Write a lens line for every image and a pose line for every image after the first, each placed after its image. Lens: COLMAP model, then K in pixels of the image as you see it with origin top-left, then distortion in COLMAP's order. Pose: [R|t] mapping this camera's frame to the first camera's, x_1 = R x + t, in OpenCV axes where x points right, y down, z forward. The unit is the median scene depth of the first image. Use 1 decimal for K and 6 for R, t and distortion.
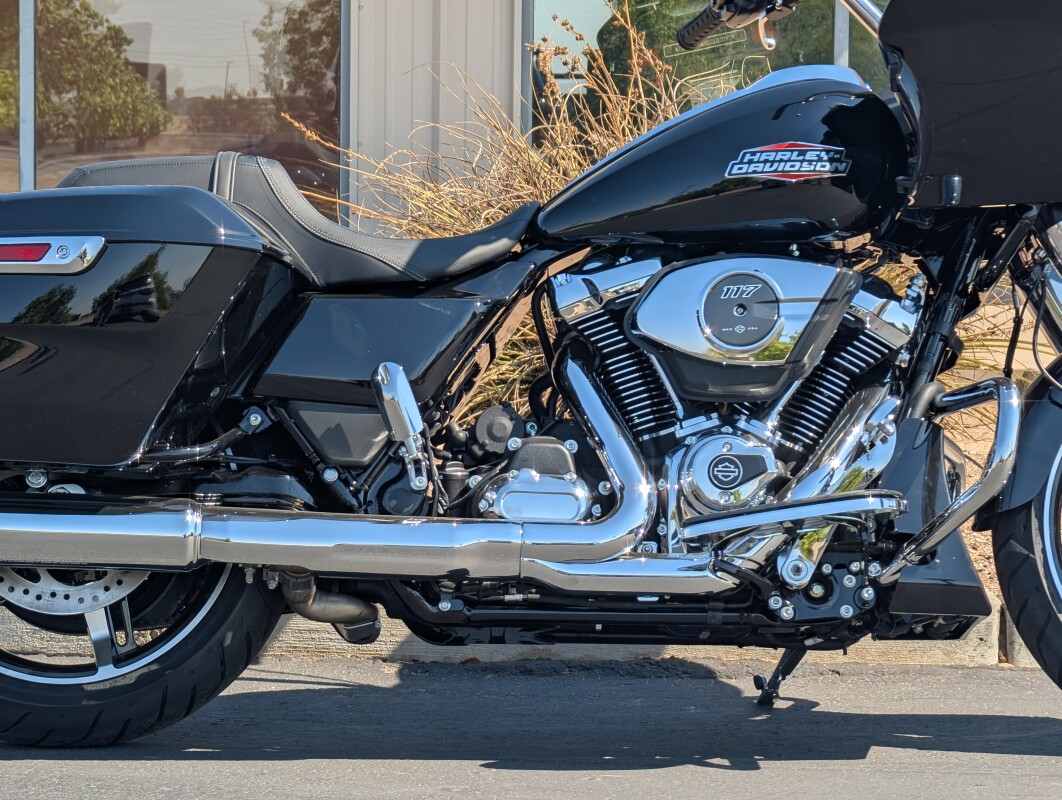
lens RADIAL K [[3995.3, 0, 544.7], [0, 3995.3, 423.7], [0, 0, 1]] dist [0.201519, 0.000000]
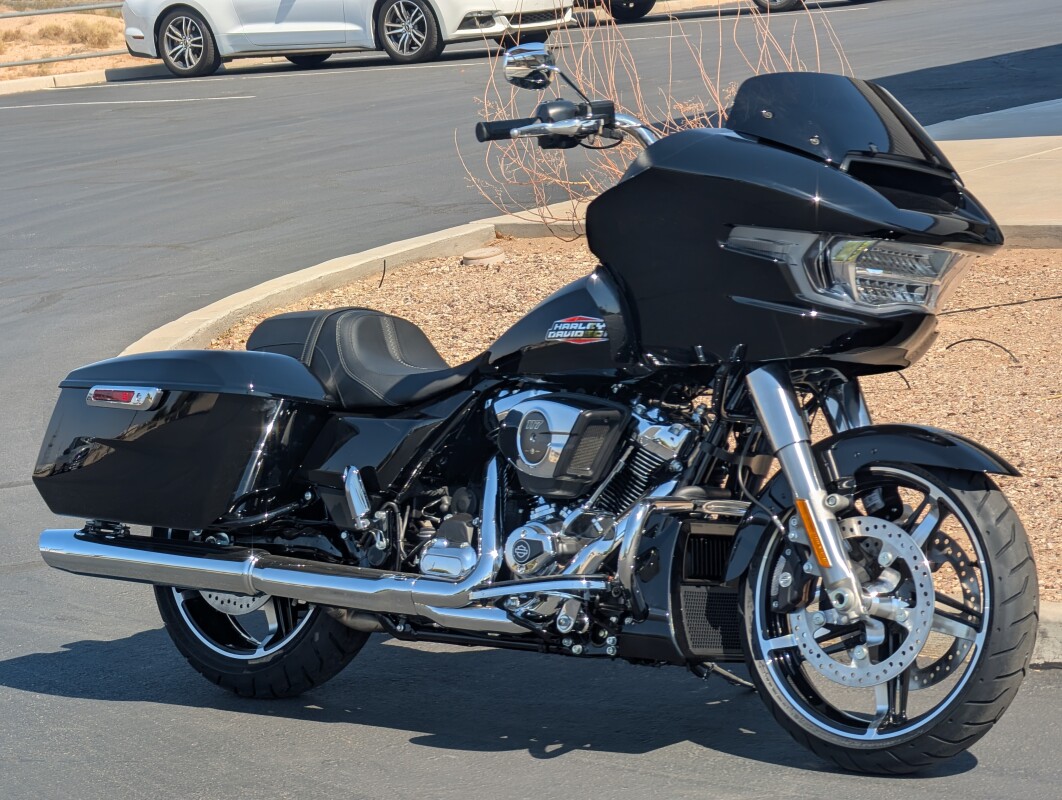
lens RADIAL K [[3995.3, 0, 530.1], [0, 3995.3, 401.4], [0, 0, 1]] dist [0.201519, 0.000000]
pose [[0.754133, 0.030725, -0.656003, 0.970767], [0.039615, 0.994958, 0.092141, -0.170719], [0.655526, -0.095474, 0.749113, -0.066020]]
